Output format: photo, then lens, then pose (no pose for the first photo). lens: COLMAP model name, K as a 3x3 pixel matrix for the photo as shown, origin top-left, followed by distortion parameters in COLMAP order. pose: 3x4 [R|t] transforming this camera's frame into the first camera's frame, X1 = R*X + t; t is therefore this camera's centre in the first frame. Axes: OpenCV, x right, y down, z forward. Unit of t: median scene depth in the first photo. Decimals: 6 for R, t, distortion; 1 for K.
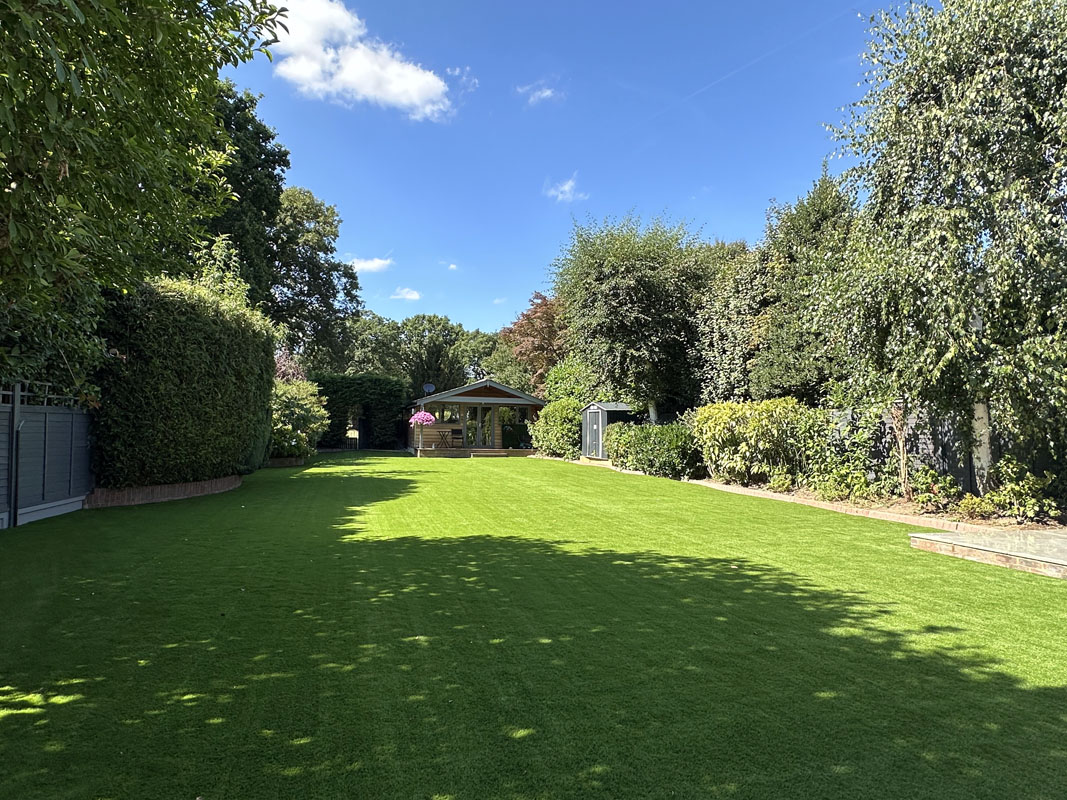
lens RADIAL K [[646.8, 0, 527.5], [0, 646.8, 403.4], [0, 0, 1]] dist [-0.004975, 0.004742]
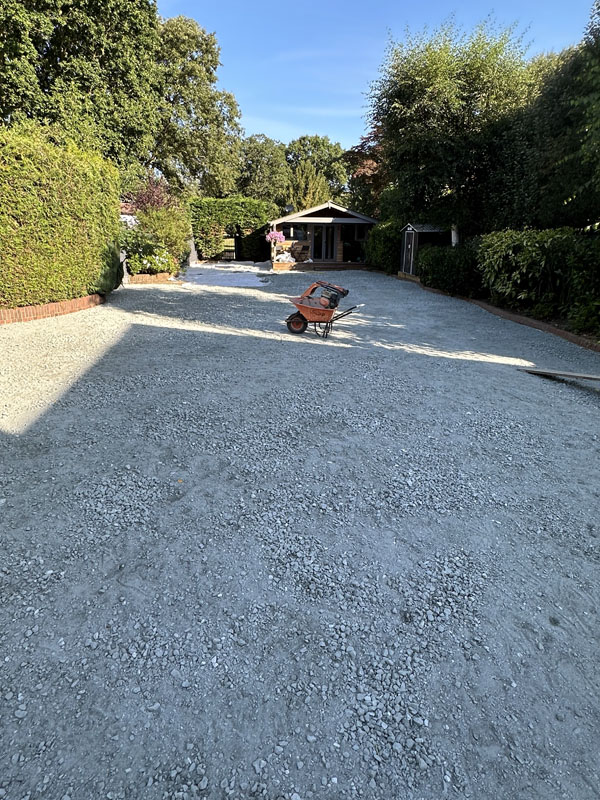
lens RADIAL K [[485.0, 0, 295.1], [0, 485.0, 401.8], [0, 0, 1]] dist [-0.004975, 0.004742]
pose [[0.979137, 0.060090, -0.194112, 0.139071], [0.014413, 0.932331, 0.361318, -0.033272], [0.202688, -0.356577, 0.912014, 0.101068]]
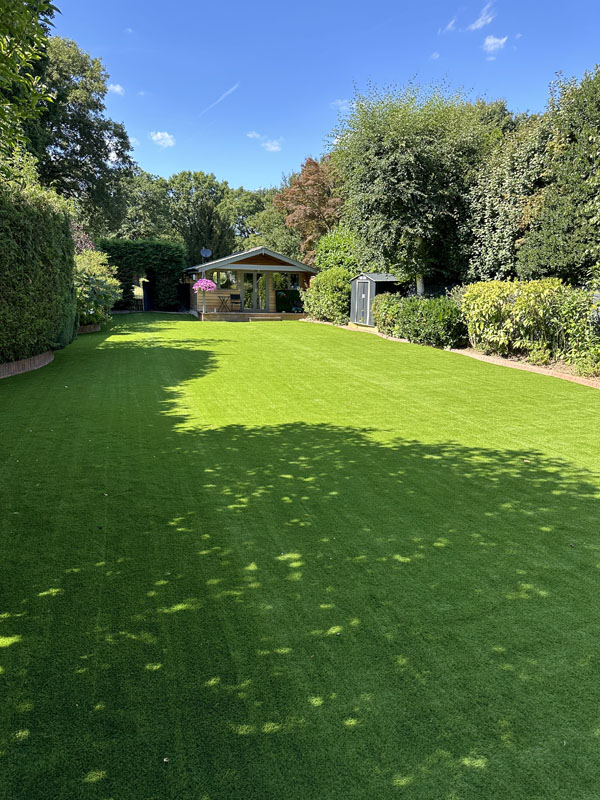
lens RADIAL K [[566.4, 0, 298.5], [0, 566.4, 406.0], [0, 0, 1]] dist [0.053458, -0.070704]
pose [[0.999740, -0.002750, 0.022618, -0.047367], [-0.003082, 0.967240, 0.253844, -0.042680], [-0.022575, -0.253847, 0.966981, 0.026413]]
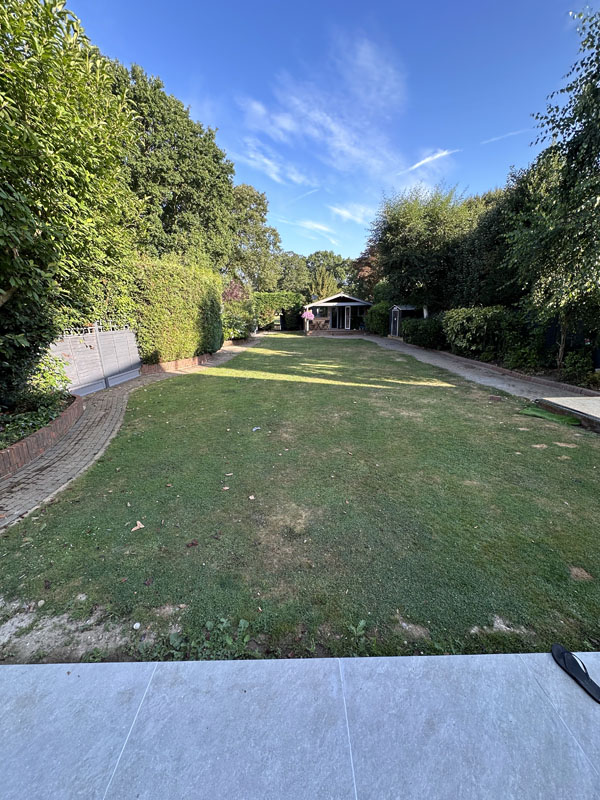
lens RADIAL K [[321.8, 0, 300.2], [0, 321.8, 398.5], [0, 0, 1]] dist [0.002697, -0.000157]
pose [[0.971721, 0.027668, -0.234505, 0.097550], [0.043425, 0.955235, 0.292644, -0.043388], [0.232104, -0.294552, 0.927021, 0.028765]]
